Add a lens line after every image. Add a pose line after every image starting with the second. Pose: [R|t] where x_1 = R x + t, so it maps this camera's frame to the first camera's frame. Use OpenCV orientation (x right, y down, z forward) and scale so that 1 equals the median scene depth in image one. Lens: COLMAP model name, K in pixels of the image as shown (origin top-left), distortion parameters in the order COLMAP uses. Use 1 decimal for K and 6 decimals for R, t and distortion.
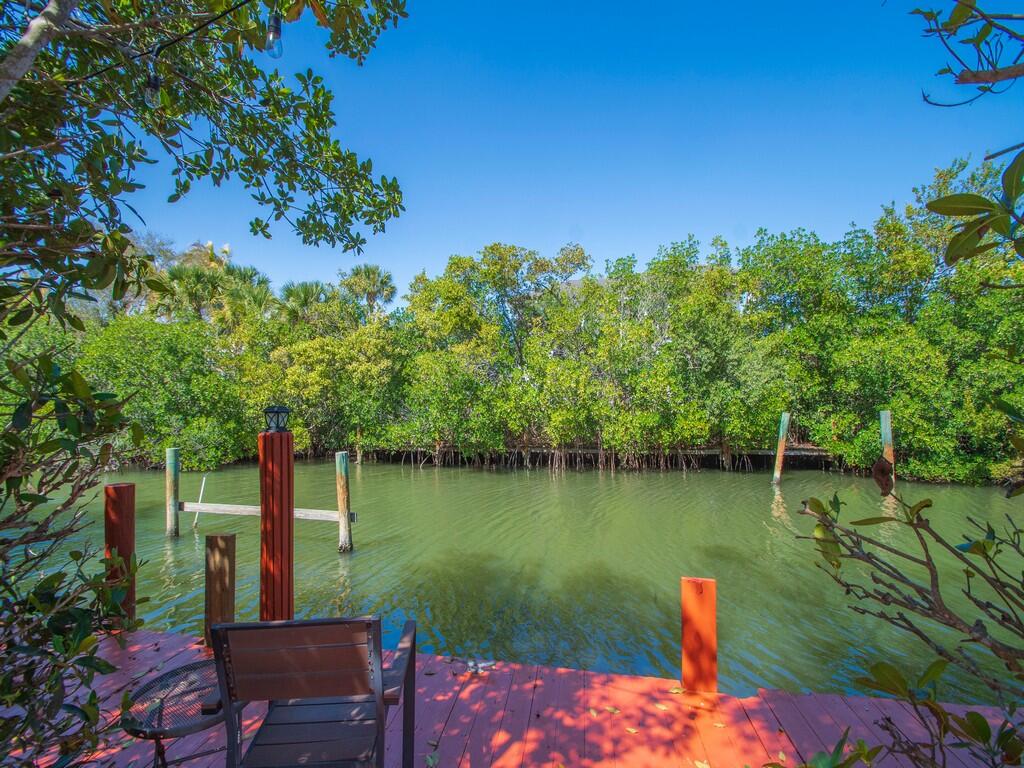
lens RADIAL K [[448.5, 0, 506.2], [0, 448.5, 396.6], [0, 0, 1]] dist [0.002222, -0.010740]
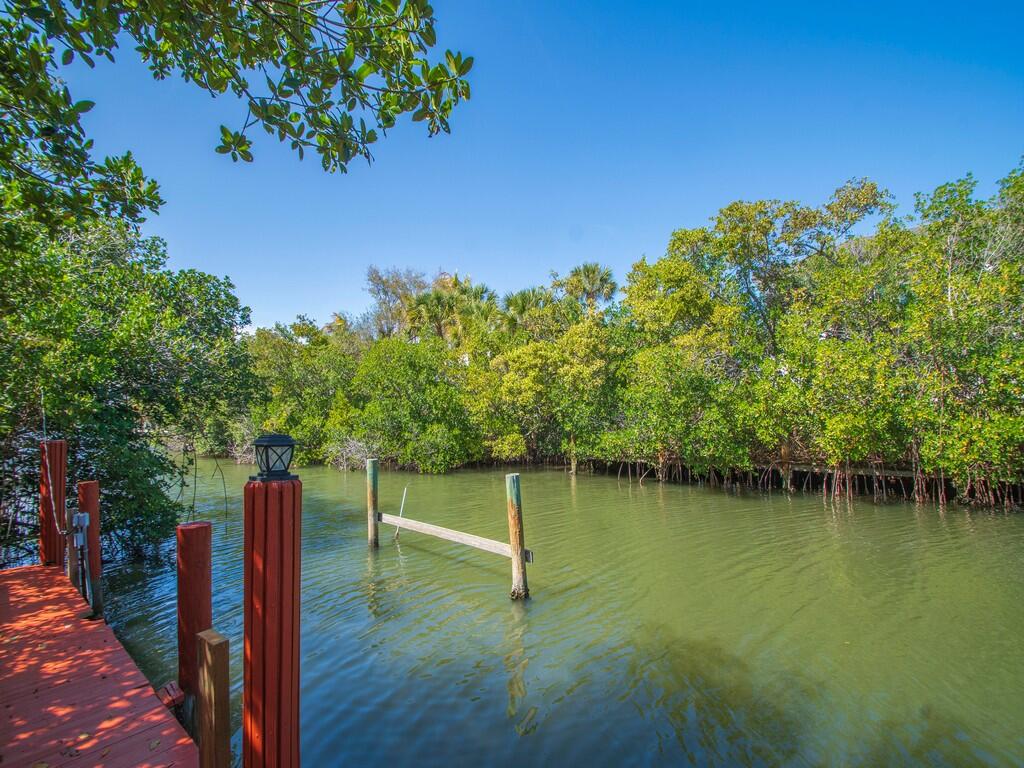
lens RADIAL K [[448.5, 0, 495.2], [0, 448.5, 405.7], [0, 0, 1]] dist [0.002222, -0.010740]
pose [[0.861630, -0.020853, -0.507108, 0.008586], [0.028252, 0.999577, 0.006899, -0.002680], [0.506750, -0.020272, 0.861855, 0.115736]]
